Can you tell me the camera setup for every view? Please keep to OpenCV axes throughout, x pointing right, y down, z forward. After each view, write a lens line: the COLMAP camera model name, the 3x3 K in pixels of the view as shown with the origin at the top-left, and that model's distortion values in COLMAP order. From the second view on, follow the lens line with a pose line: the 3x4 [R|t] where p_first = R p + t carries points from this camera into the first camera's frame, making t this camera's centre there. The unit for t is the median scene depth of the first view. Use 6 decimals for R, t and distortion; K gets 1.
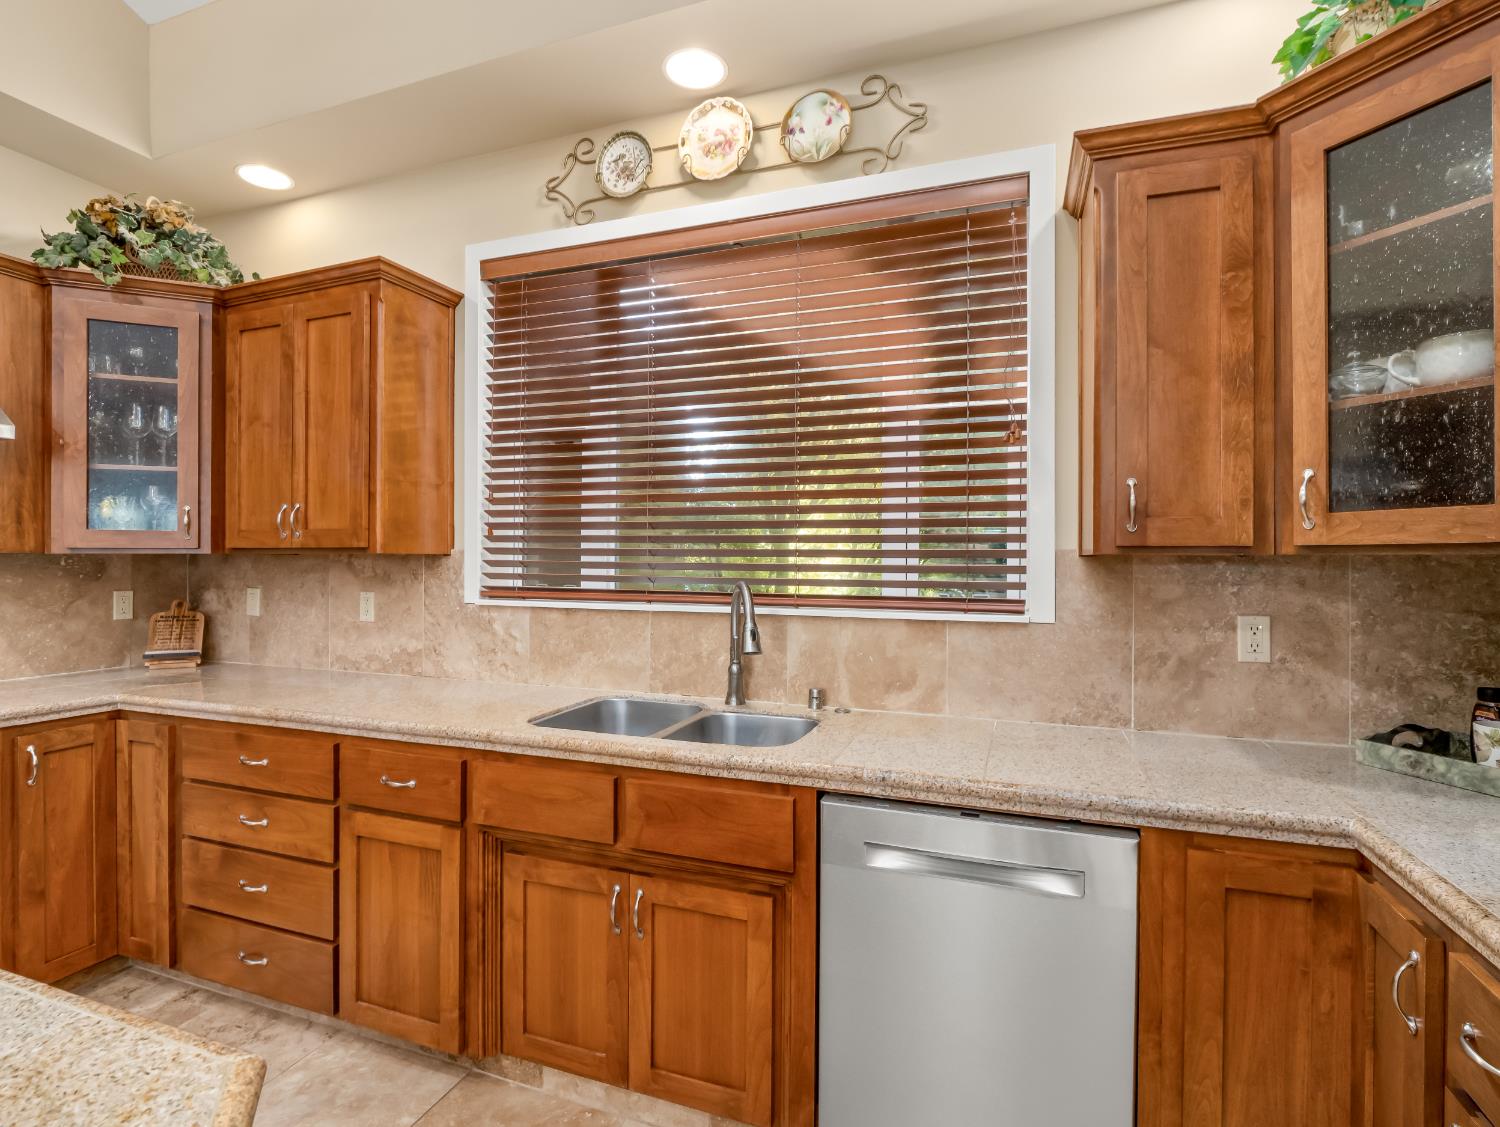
lens RADIAL K [[737.9, 0, 752.2], [0, 737.9, 562.6], [0, 0, 1]] dist [-0.011018, -0.000075]
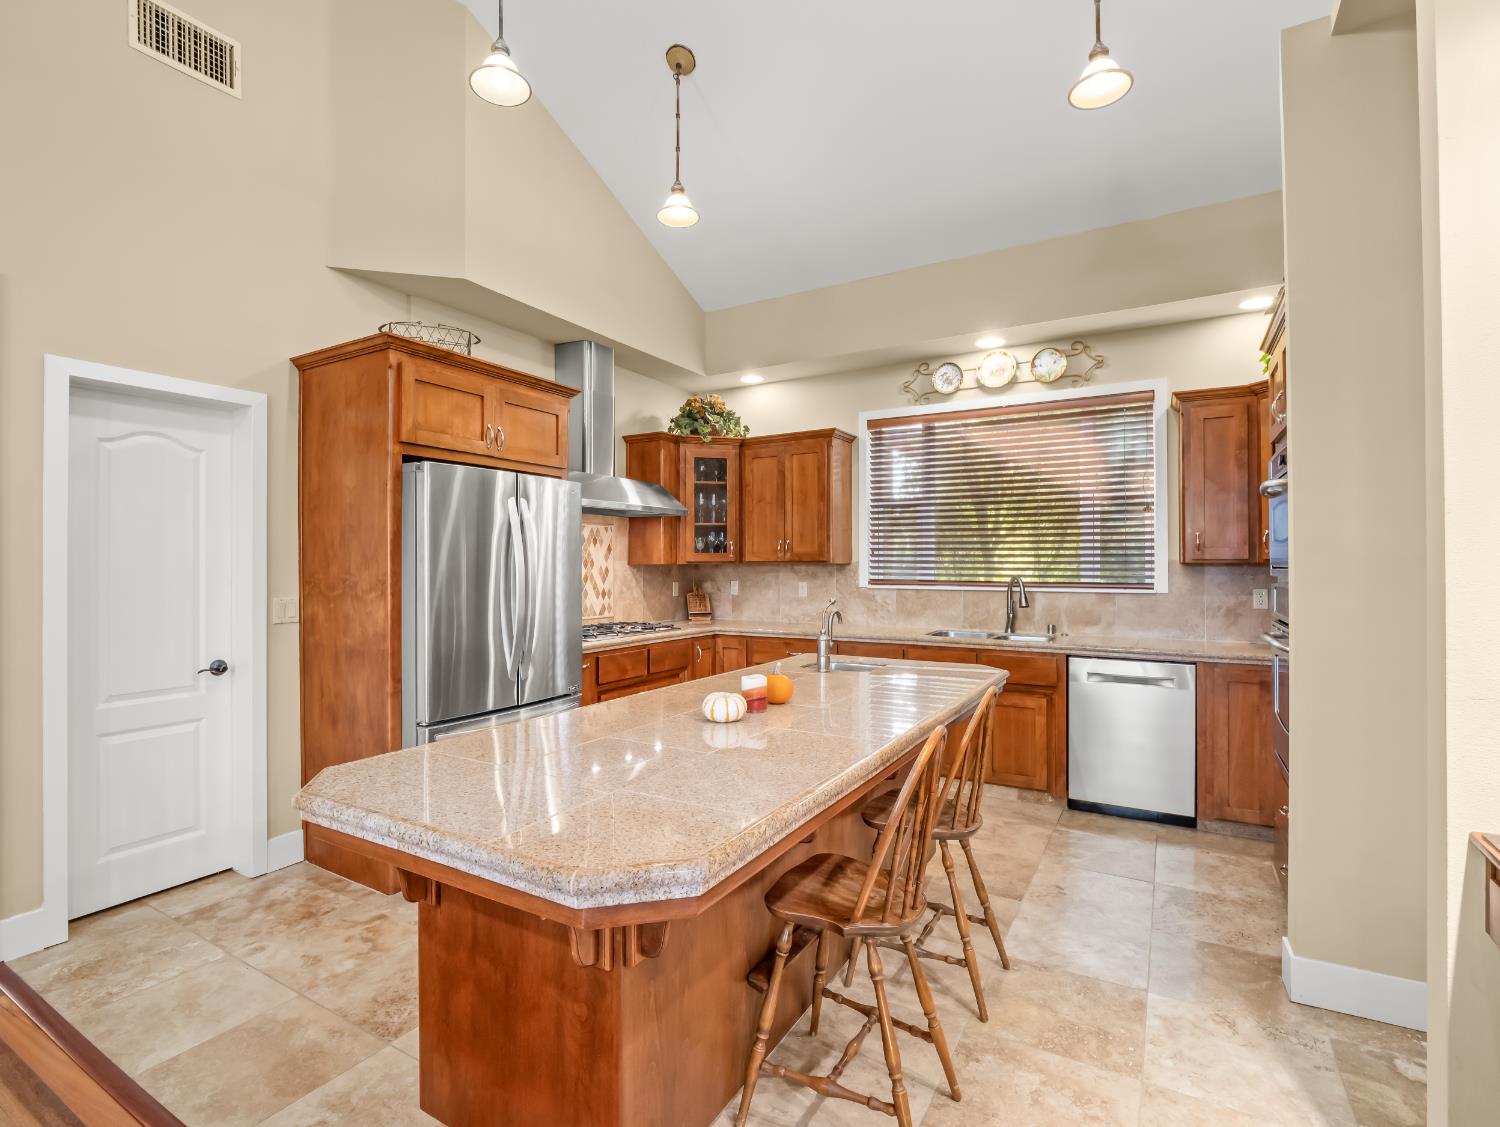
lens RADIAL K [[718.6, 0, 742.9], [0, 718.6, 561.9], [0, 0, 1]] dist [-0.016458, -0.002406]
pose [[0.982683, -0.005898, -0.185199, -0.401545], [0.004640, 0.999963, -0.007225, -0.002827], [0.185235, 0.006241, 0.982674, -1.206807]]
